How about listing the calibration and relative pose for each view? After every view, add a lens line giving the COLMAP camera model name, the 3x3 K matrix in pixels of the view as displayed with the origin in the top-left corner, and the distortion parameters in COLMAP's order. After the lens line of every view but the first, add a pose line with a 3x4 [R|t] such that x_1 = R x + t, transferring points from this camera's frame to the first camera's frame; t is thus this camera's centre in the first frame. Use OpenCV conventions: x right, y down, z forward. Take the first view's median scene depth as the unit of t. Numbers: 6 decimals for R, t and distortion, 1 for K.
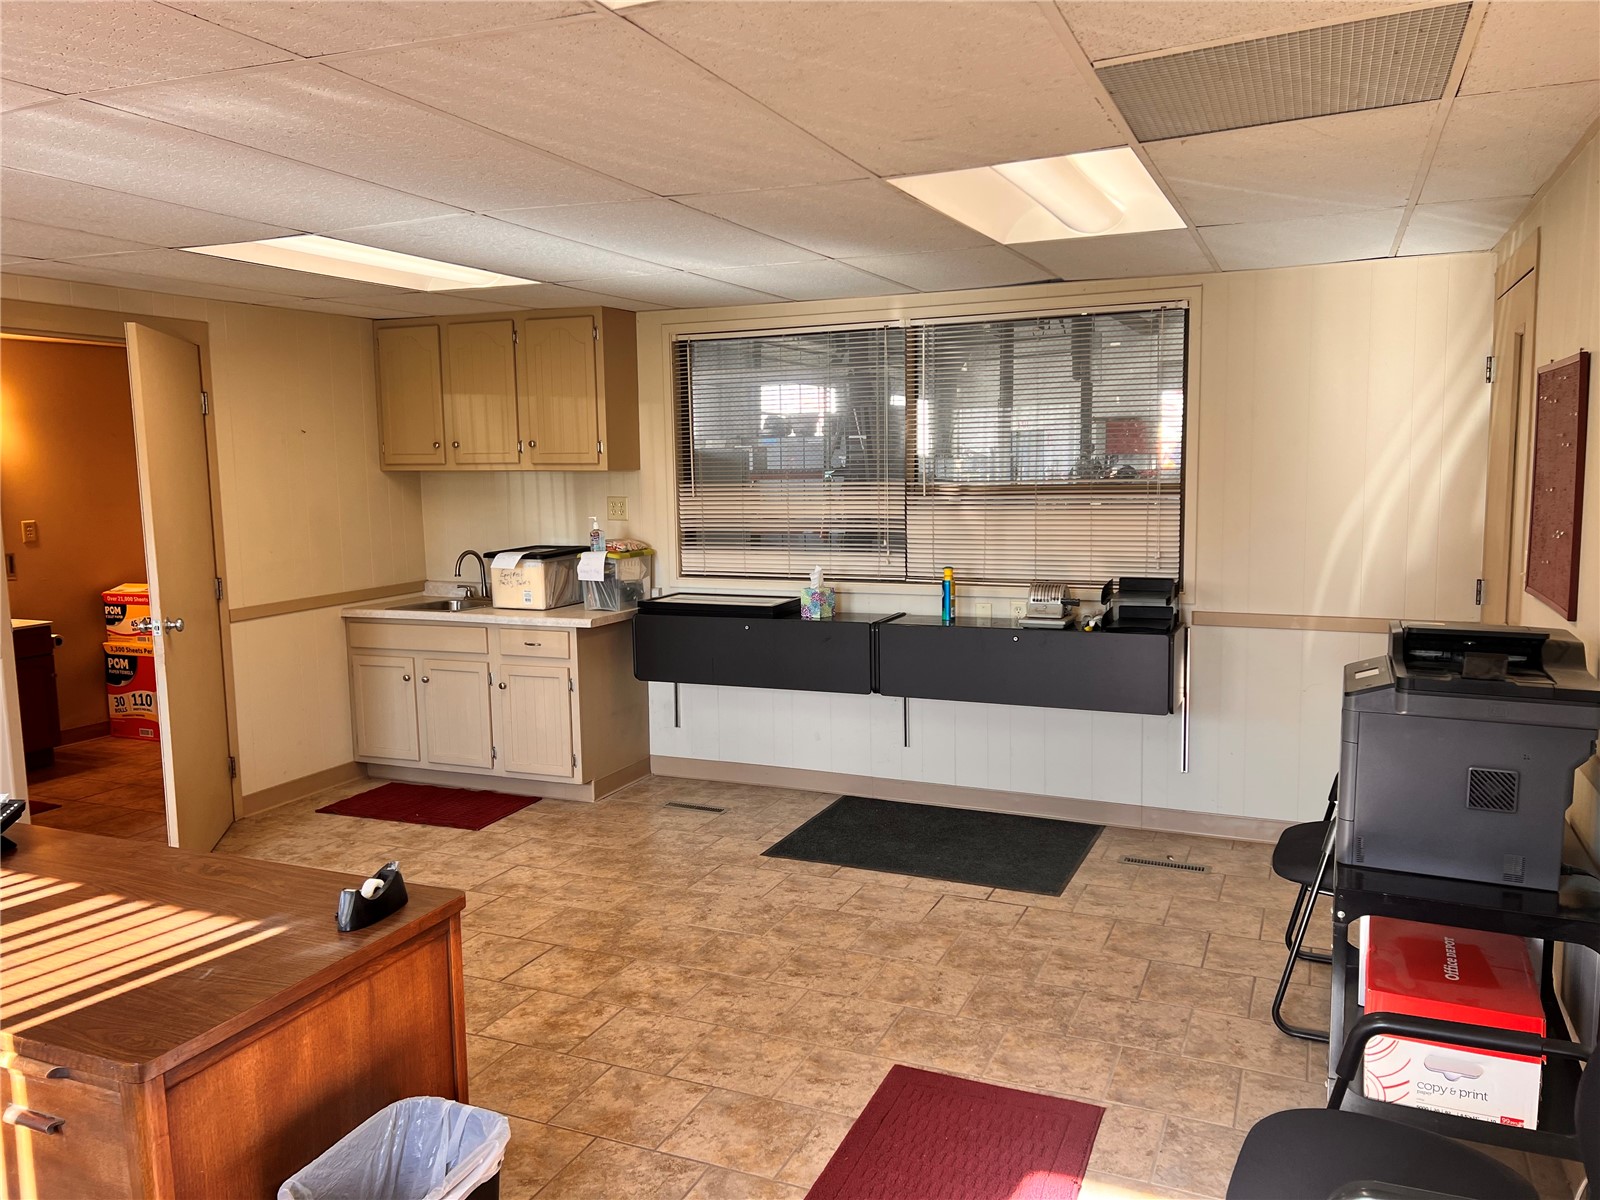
lens RADIAL K [[1200.1, 0, 794.4], [0, 1200.1, 598.4], [0, 0, 1]] dist [0.053479, -0.056317]
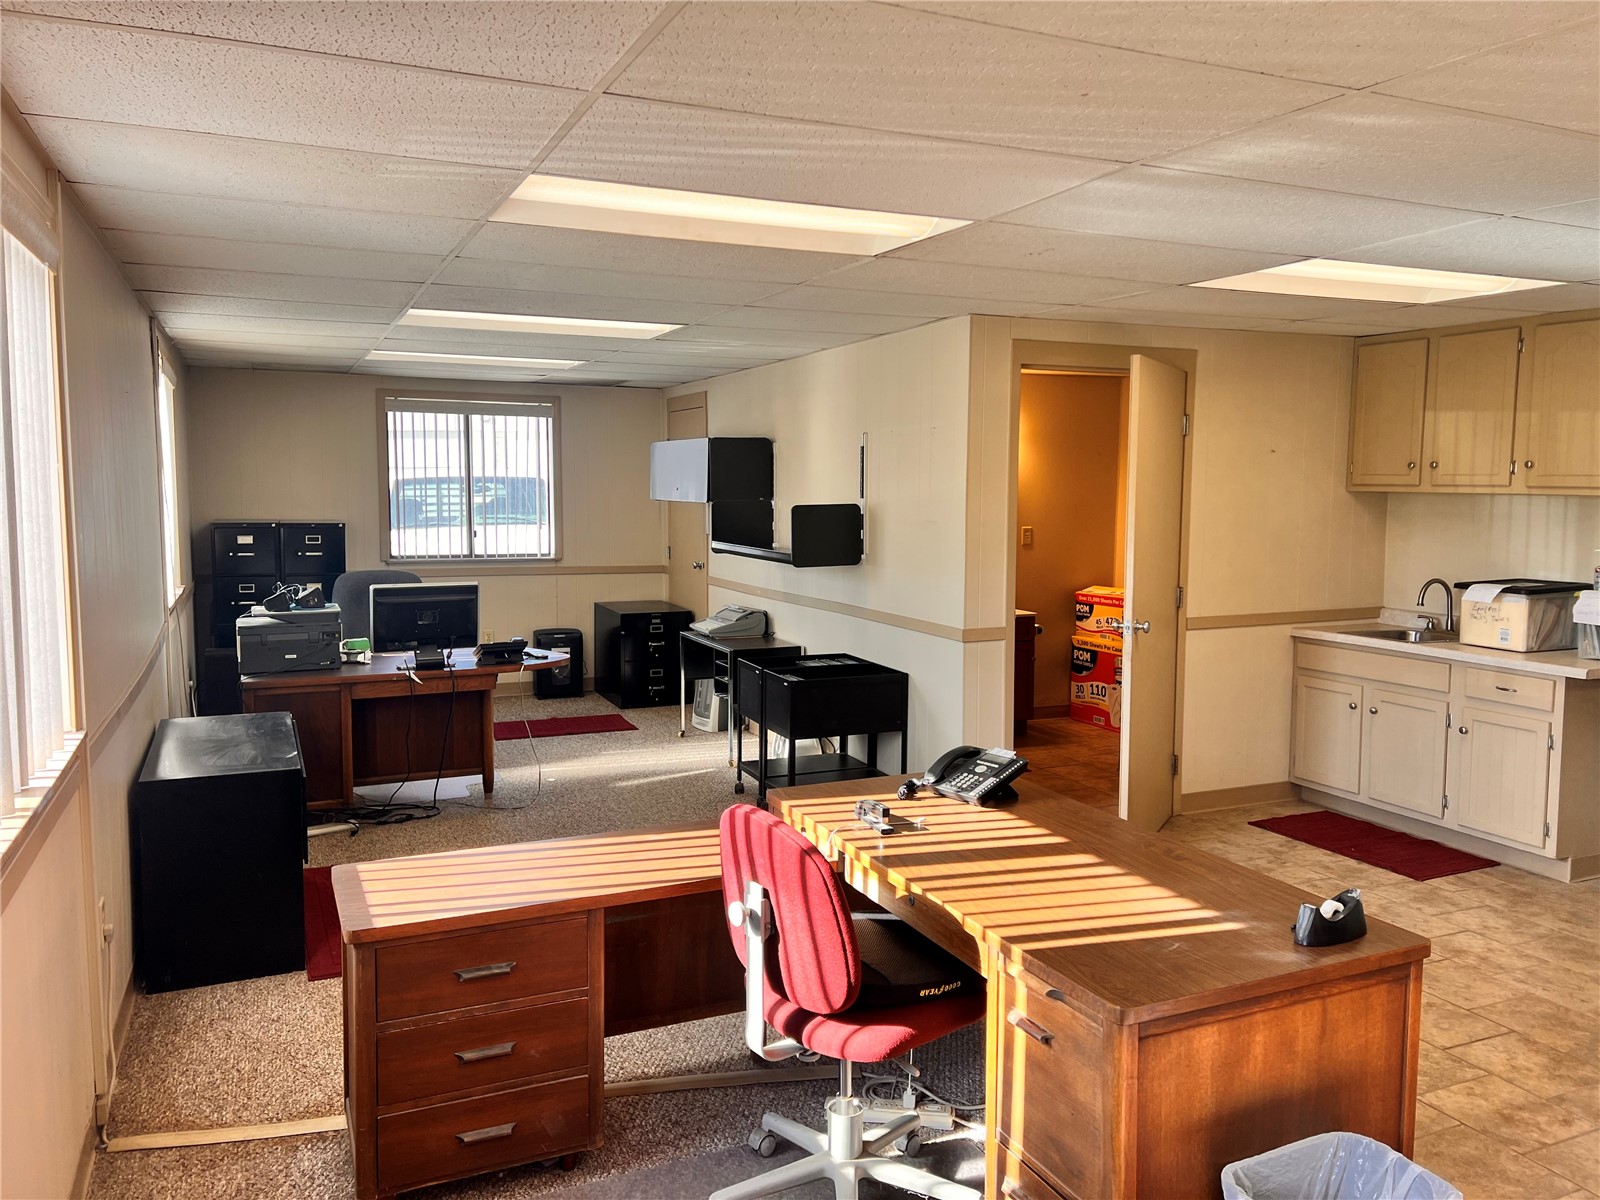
lens RADIAL K [[1200.1, 0, 795.1], [0, 1200.1, 588.5], [0, 0, 1]] dist [0.053479, -0.056317]
pose [[0.739556, 0.080413, -0.668275, -0.015947], [-0.095758, 0.995309, 0.013793, 0.002501], [0.666249, 0.053792, 0.743787, -0.026679]]
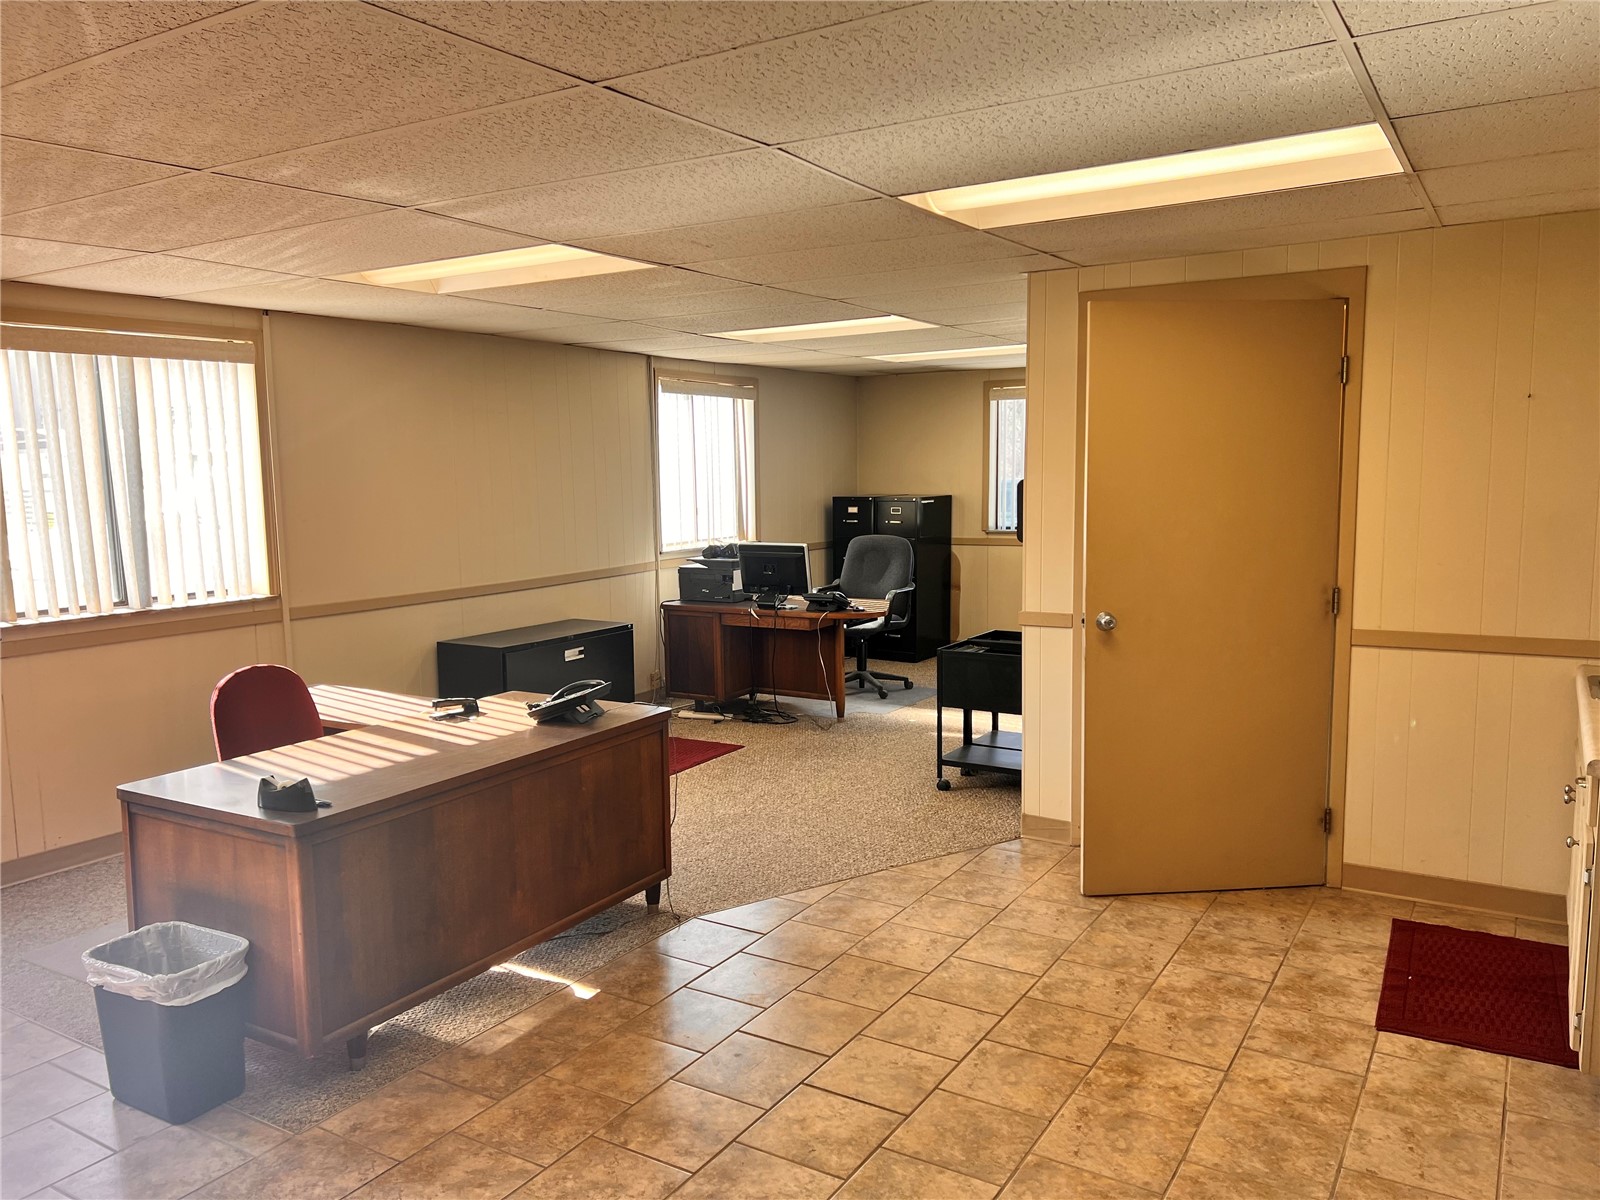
lens RADIAL K [[1200.1, 0, 800.2], [0, 1200.1, 607.9], [0, 0, 1]] dist [0.053479, -0.056317]
pose [[-0.141118, 0.134683, -0.980789, 0.430871], [-0.097337, 0.984015, 0.149132, -0.103785], [0.985196, 0.116512, -0.125752, 0.875779]]
